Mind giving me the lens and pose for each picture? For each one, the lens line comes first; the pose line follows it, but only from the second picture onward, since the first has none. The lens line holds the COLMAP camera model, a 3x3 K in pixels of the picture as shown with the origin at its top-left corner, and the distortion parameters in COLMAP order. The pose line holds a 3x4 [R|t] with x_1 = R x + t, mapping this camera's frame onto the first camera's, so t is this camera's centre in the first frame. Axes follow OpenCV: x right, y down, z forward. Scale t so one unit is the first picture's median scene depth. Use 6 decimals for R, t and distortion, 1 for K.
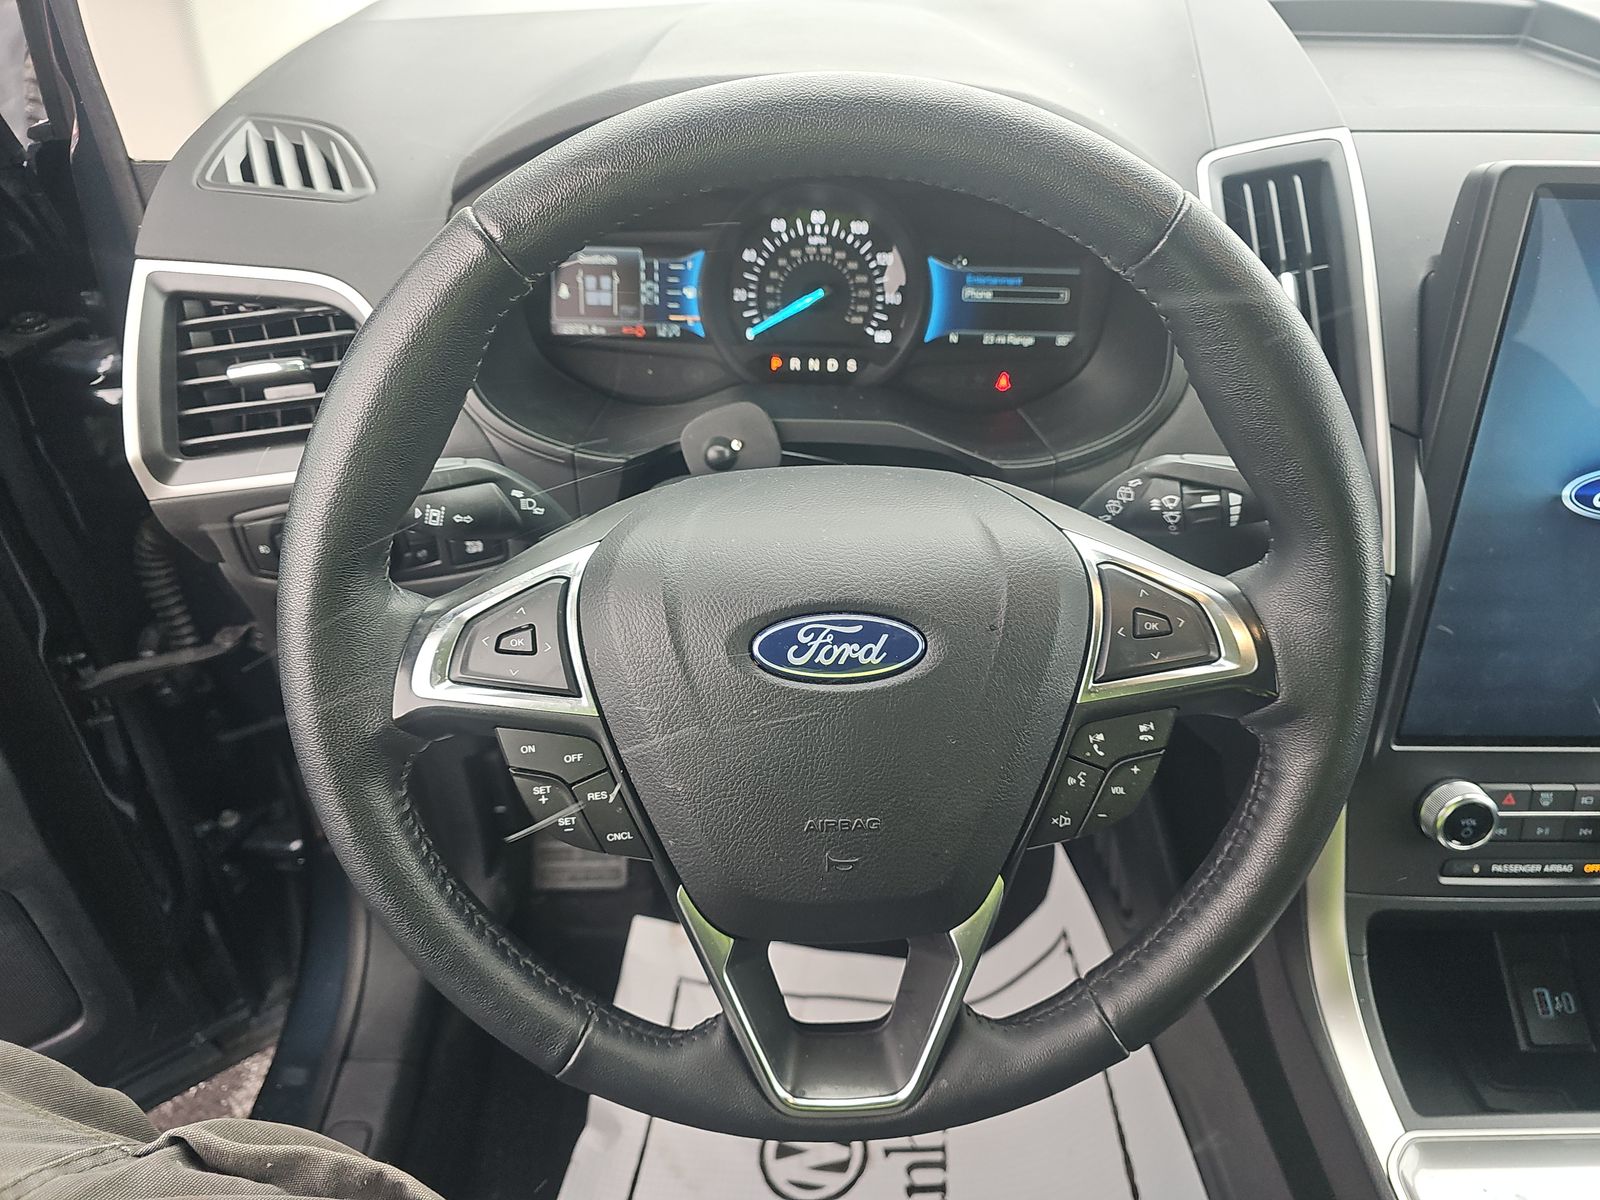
lens RADIAL K [[1047.5, 0, 795.2], [0, 1047.5, 613.9], [0, 0, 1]] dist [0.030056, -0.008025]
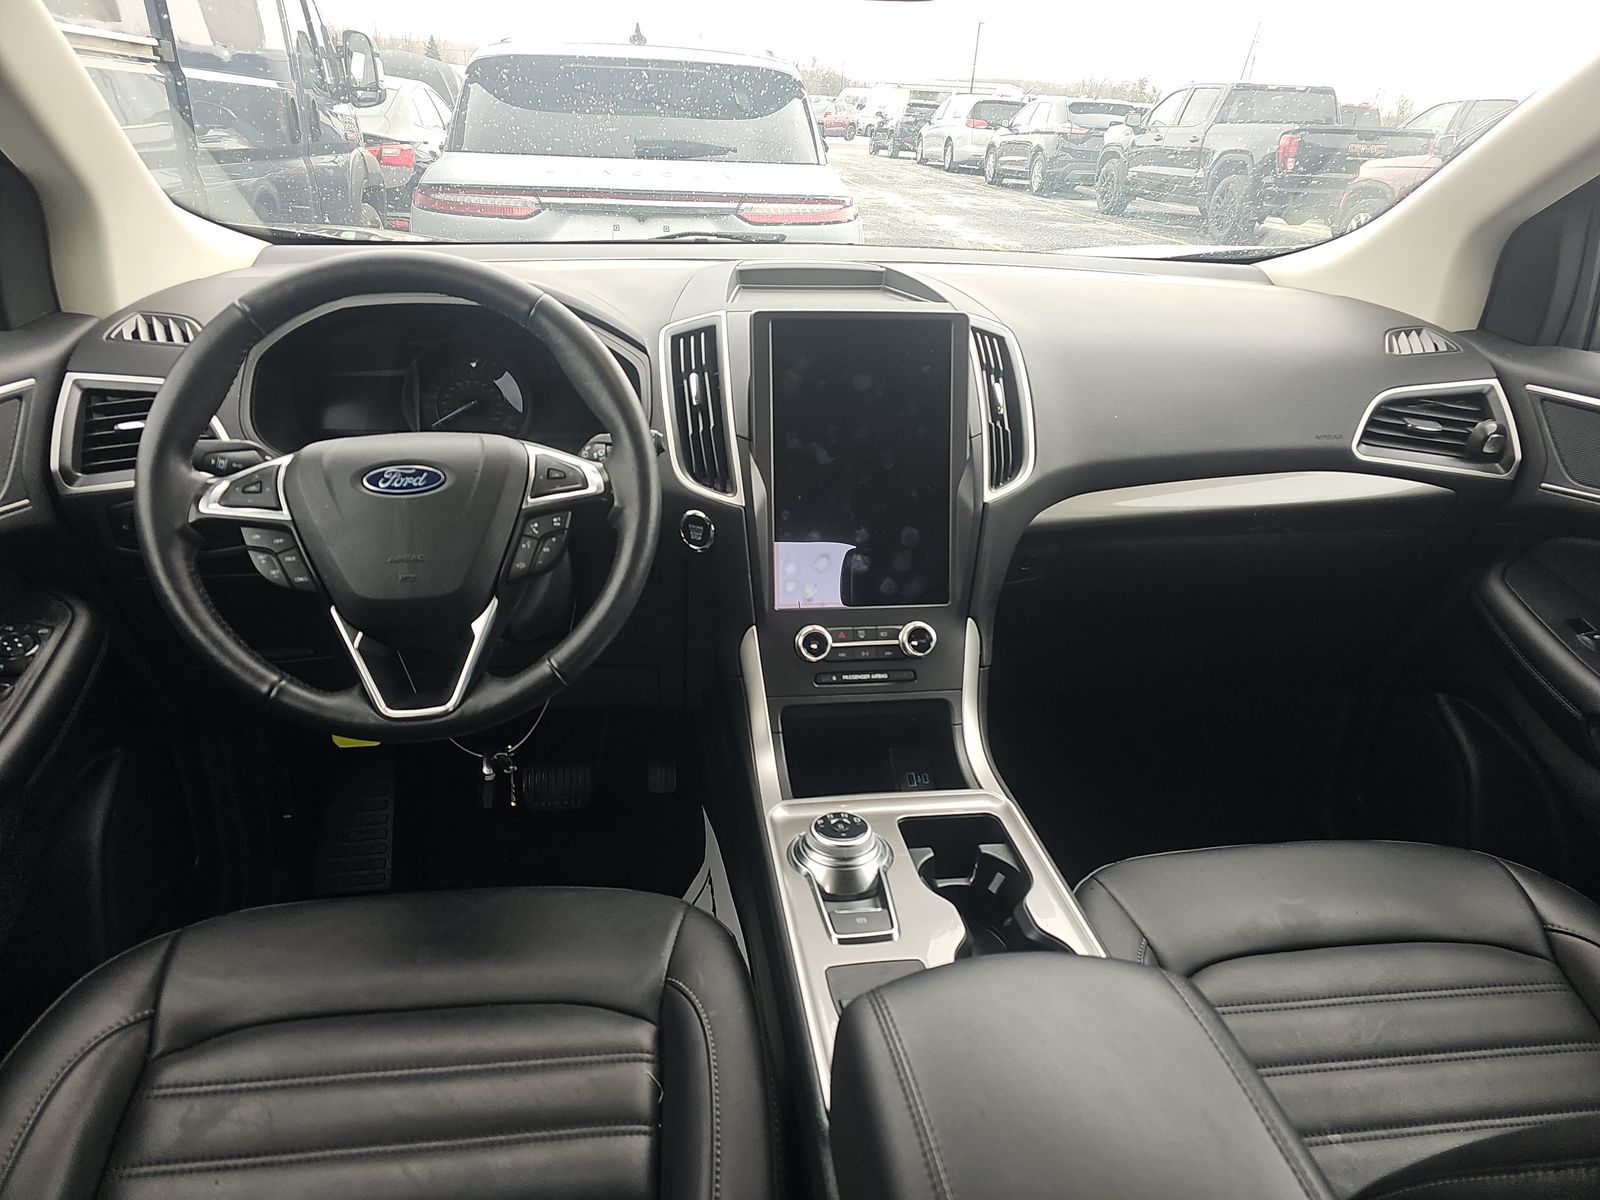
lens RADIAL K [[1047.5, 0, 806.9], [0, 1047.5, 648.8], [0, 0, 1]] dist [0.030056, -0.008025]
pose [[0.992161, -0.046853, 0.115848, 0.731468], [0.075159, 0.964369, -0.253660, 1.201600], [-0.099835, 0.260378, 0.960331, -1.357445]]
